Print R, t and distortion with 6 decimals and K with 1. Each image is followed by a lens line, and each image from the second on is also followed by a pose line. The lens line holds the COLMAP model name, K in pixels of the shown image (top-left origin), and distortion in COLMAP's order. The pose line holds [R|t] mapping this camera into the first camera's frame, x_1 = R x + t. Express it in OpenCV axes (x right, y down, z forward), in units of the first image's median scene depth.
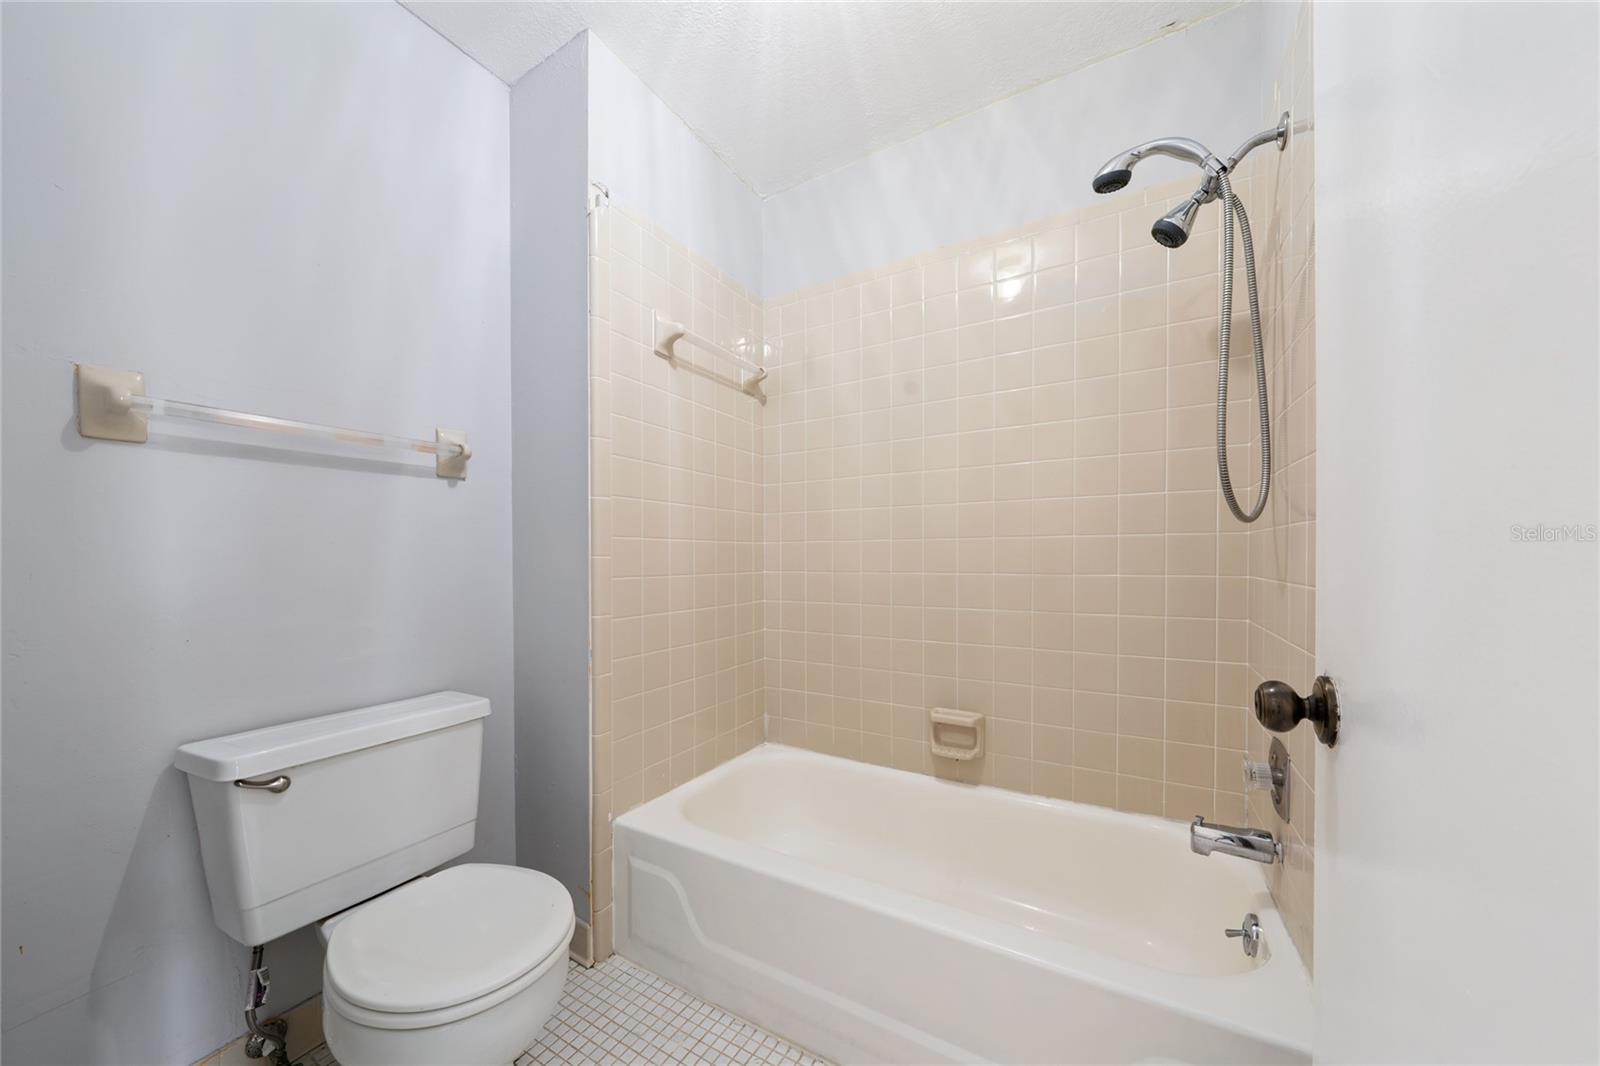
lens RADIAL K [[556.8, 0, 803.8], [0, 556.8, 547.1], [0, 0, 1]] dist [-0.002424, -0.000073]
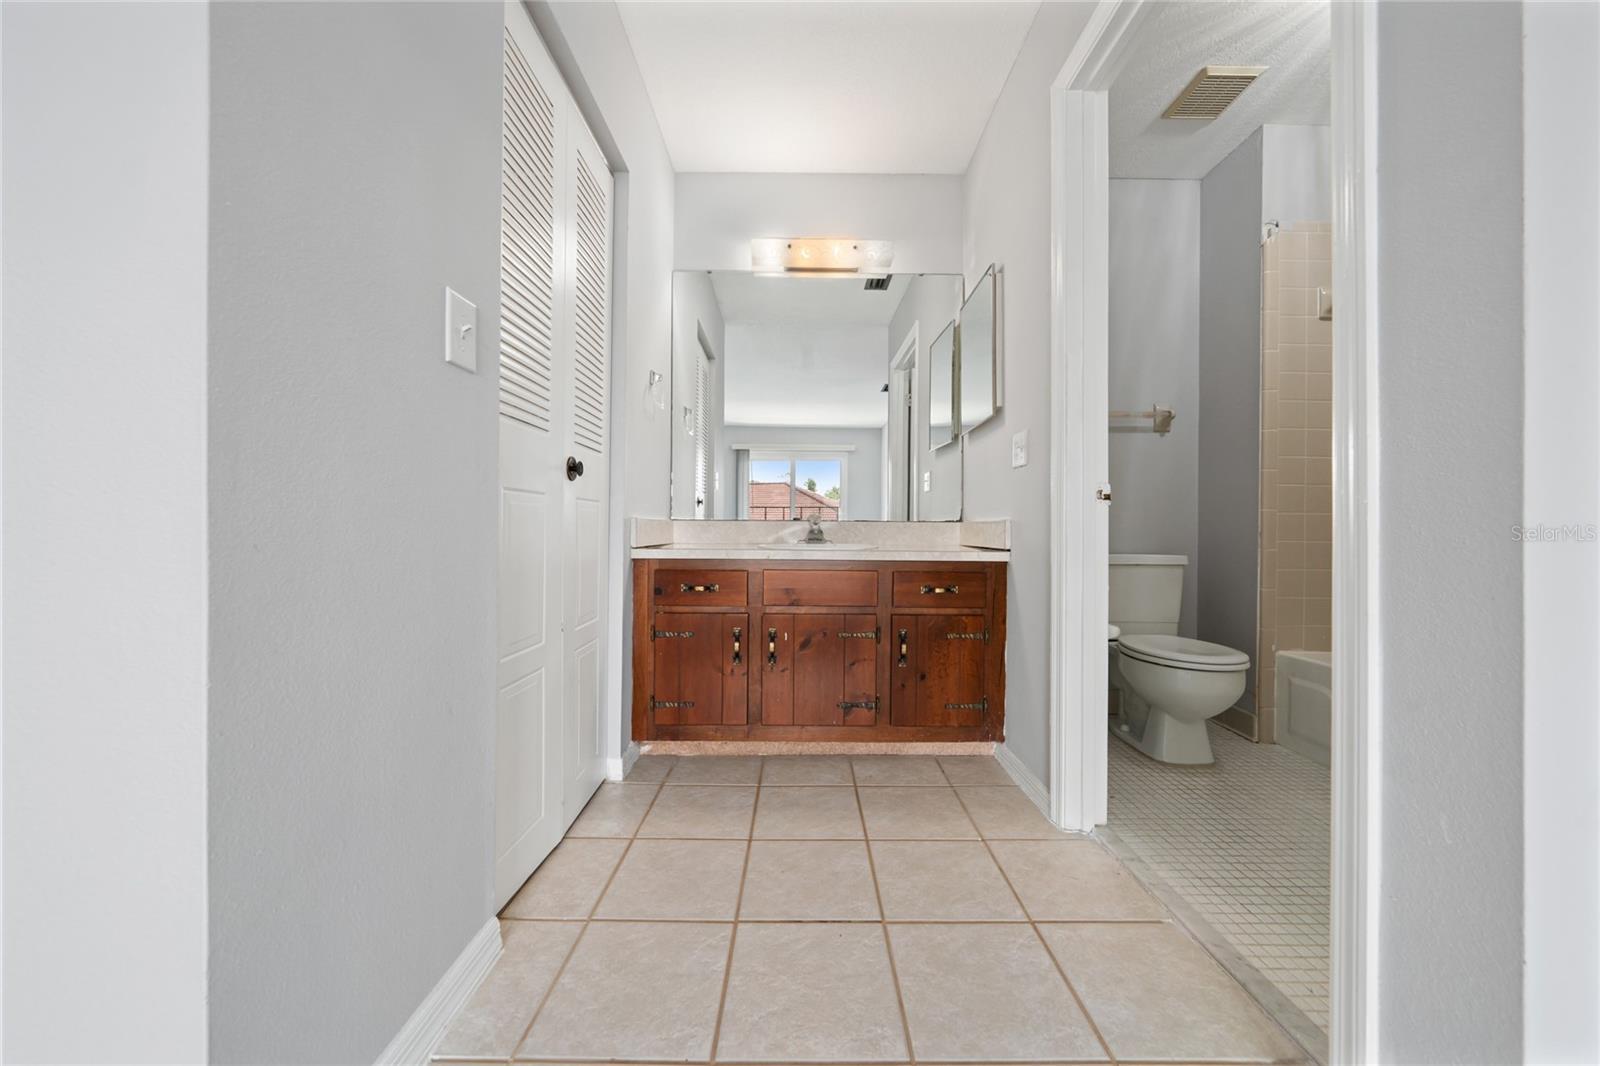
lens RADIAL K [[556.8, 0, 789.4], [0, 556.8, 534.7], [0, 0, 1]] dist [-0.002424, -0.000073]
pose [[0.491775, 0.009328, -0.870672, 0.305881], [-0.012256, 0.999918, 0.003790, 0.205830], [0.870636, 0.008808, 0.491849, -0.861323]]
